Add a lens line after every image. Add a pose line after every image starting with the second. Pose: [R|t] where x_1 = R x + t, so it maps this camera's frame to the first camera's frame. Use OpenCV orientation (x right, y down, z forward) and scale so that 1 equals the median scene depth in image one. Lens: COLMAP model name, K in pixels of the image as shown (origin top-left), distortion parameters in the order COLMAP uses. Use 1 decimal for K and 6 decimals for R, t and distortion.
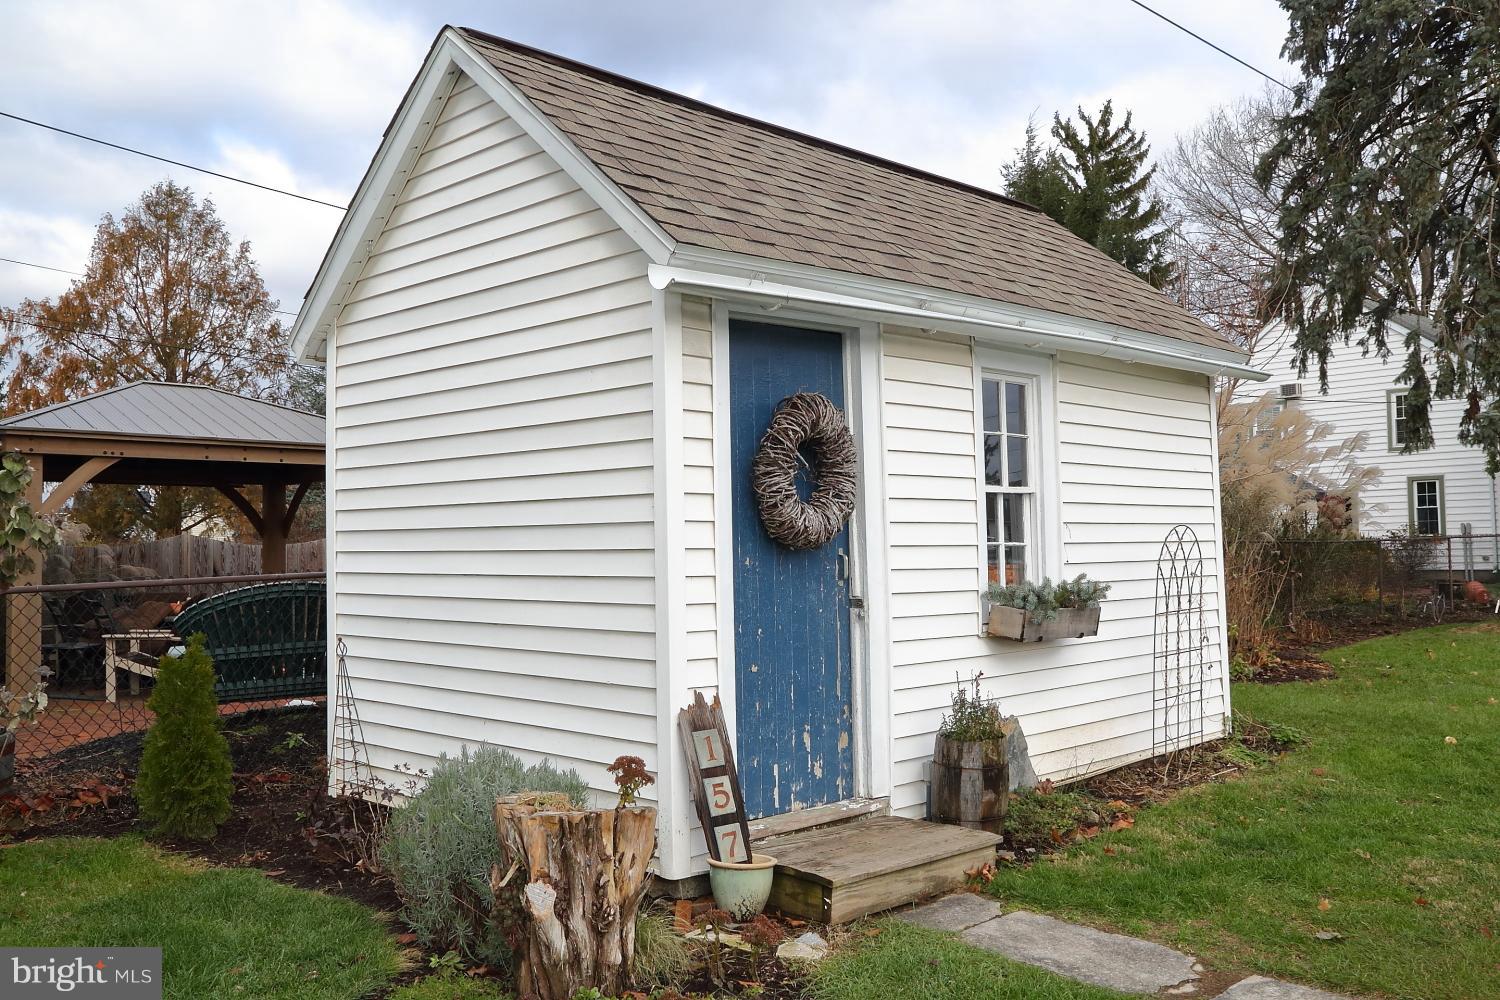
lens RADIAL K [[1383.2, 0, 748.5], [0, 1383.2, 479.9], [0, 0, 1]] dist [-0.018005, -0.012638]
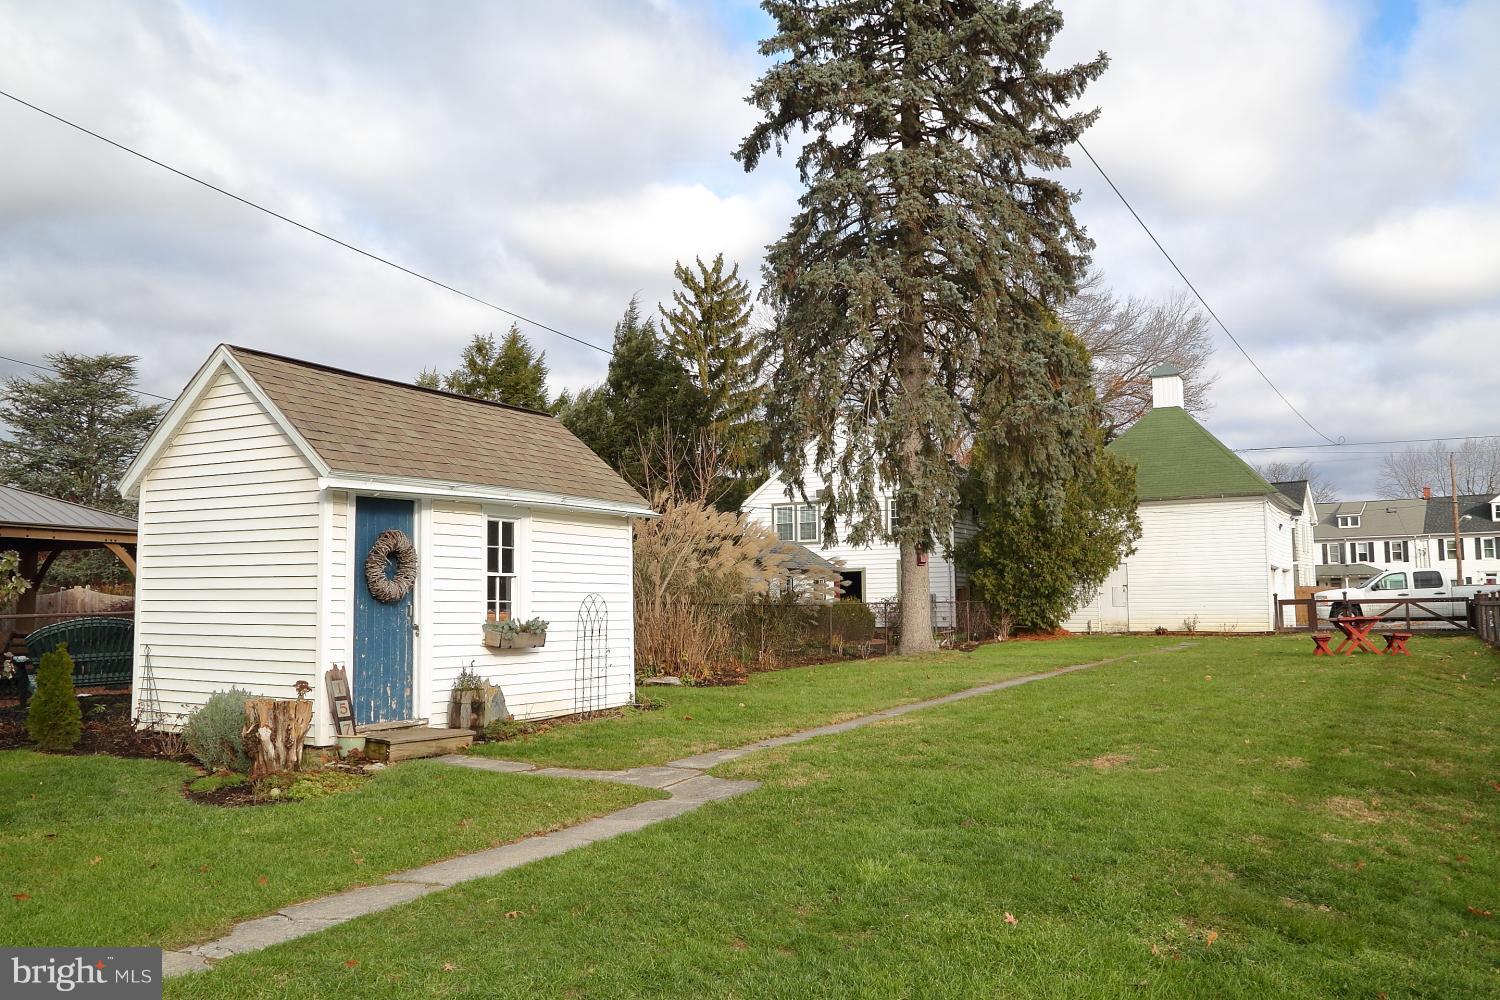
lens RADIAL K [[1192.7, 0, 752.9], [0, 1192.7, 509.2], [0, 0, 1]] dist [-0.047299, 0.001230]
pose [[0.962114, 0.033981, 0.270521, 0.075400], [-0.024703, 0.998986, -0.037630, -0.036716], [-0.271525, 0.029522, 0.961978, -0.897634]]
